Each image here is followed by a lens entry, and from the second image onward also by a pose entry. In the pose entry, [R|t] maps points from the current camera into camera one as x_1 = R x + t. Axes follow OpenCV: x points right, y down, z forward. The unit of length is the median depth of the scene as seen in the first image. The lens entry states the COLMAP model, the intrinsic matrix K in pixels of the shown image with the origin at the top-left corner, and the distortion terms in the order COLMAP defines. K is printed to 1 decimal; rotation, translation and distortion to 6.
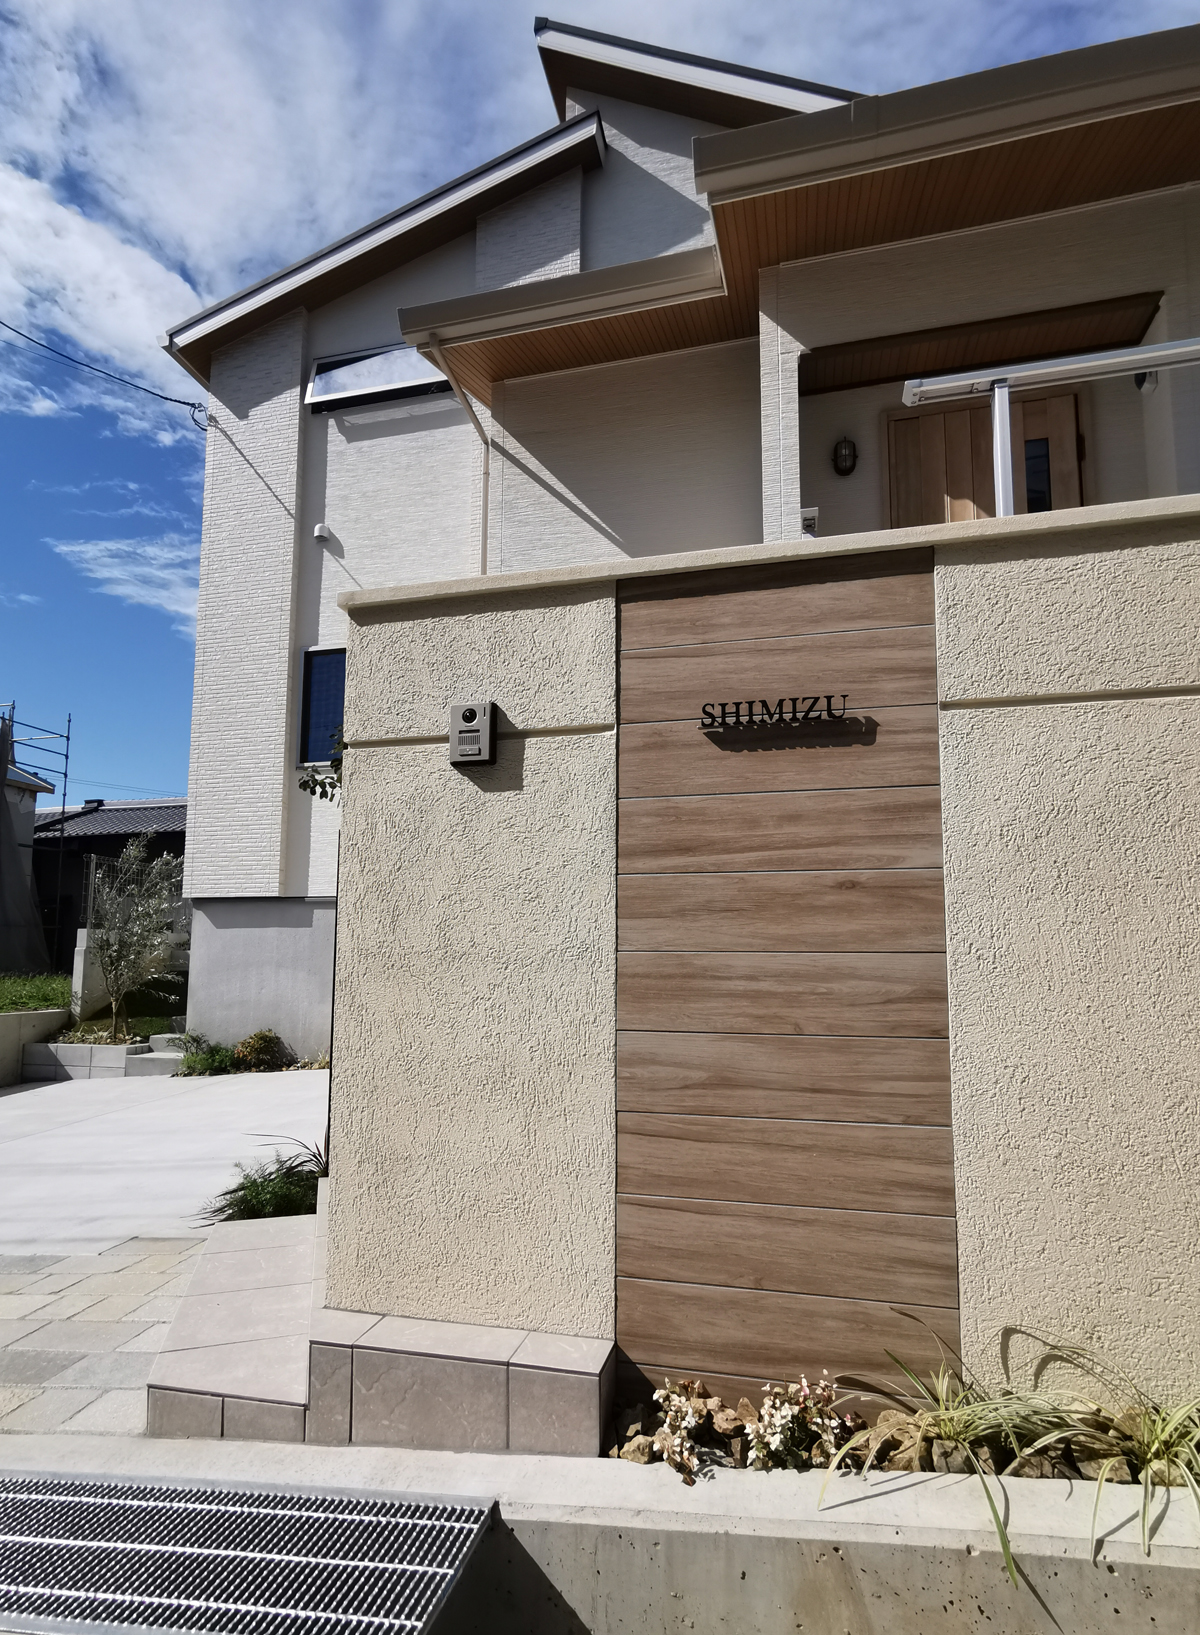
lens RADIAL K [[925.7, 0, 631.8], [0, 925.7, 818.3], [0, 0, 1]] dist [-0.001279, 0.013655]
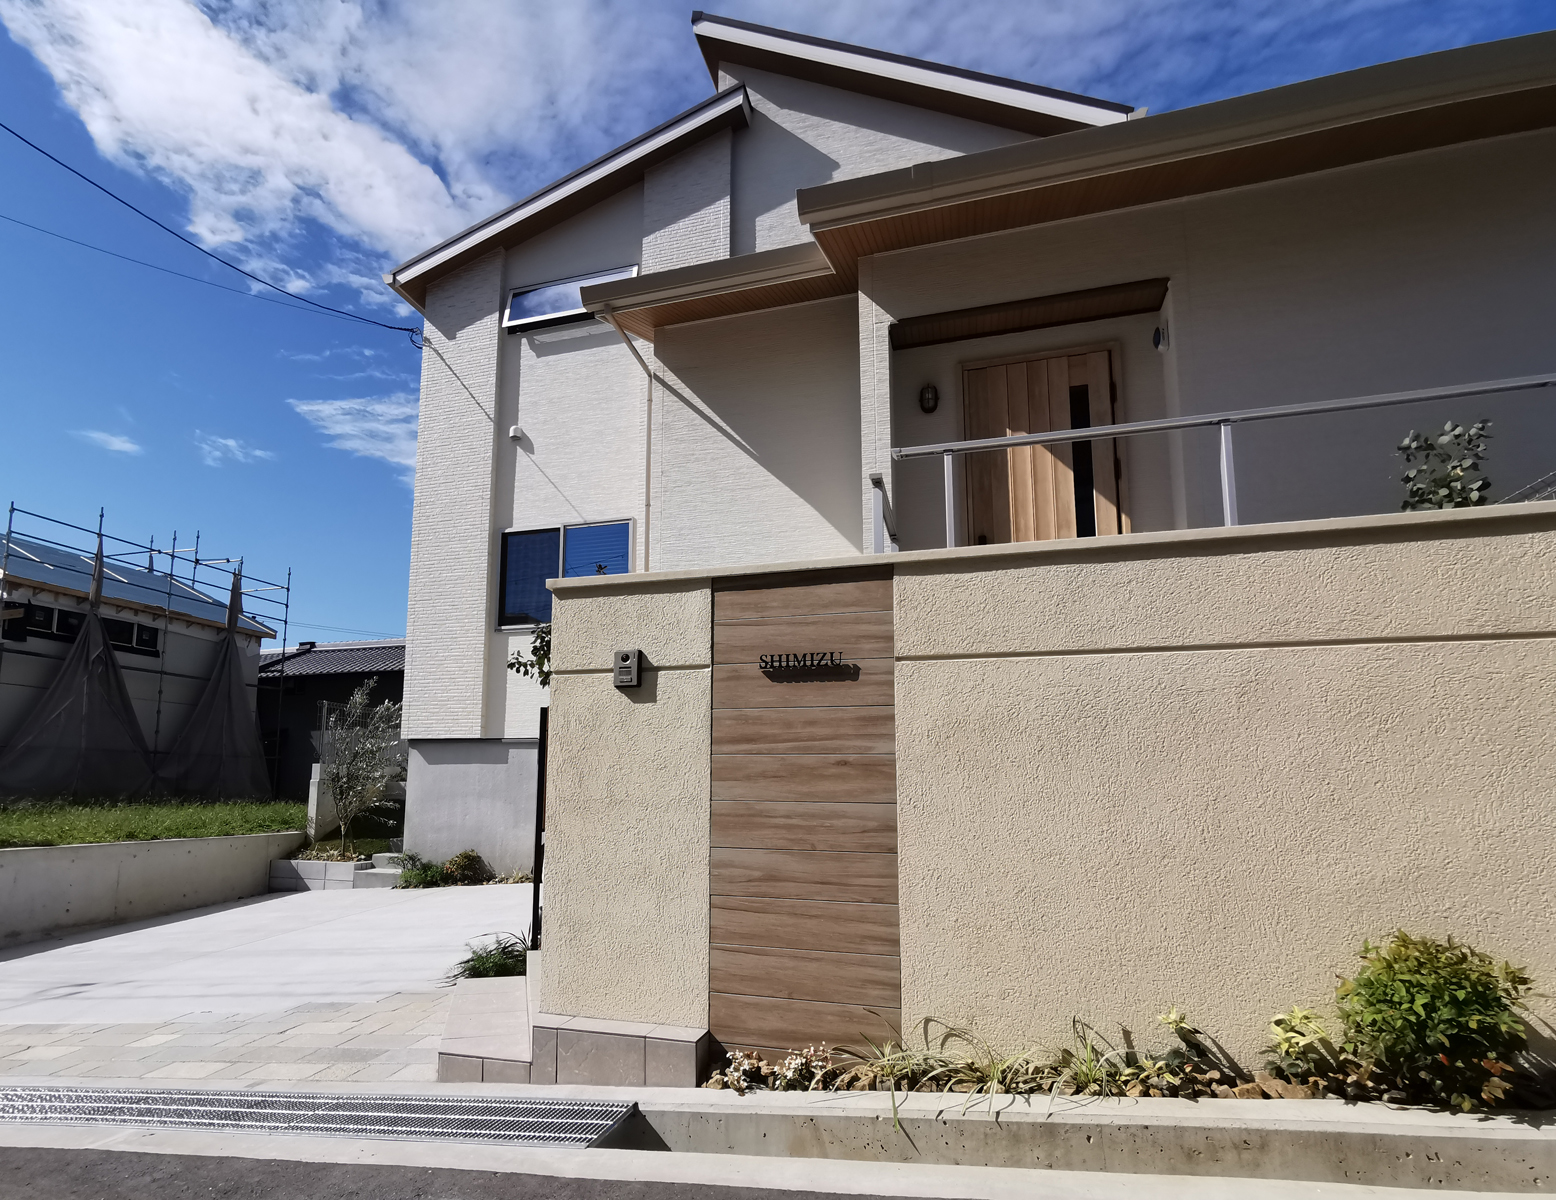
lens RADIAL K [[1052.0, 0, 778.0], [0, 1052.0, 600.0], [0, 0, 1]] dist [0.007750, 0.000809]
pose [[0.998427, -0.003778, -0.055944, 0.213257], [0.002826, 0.999850, -0.017089, -0.187322], [0.056000, 0.016904, 0.998288, -0.911302]]
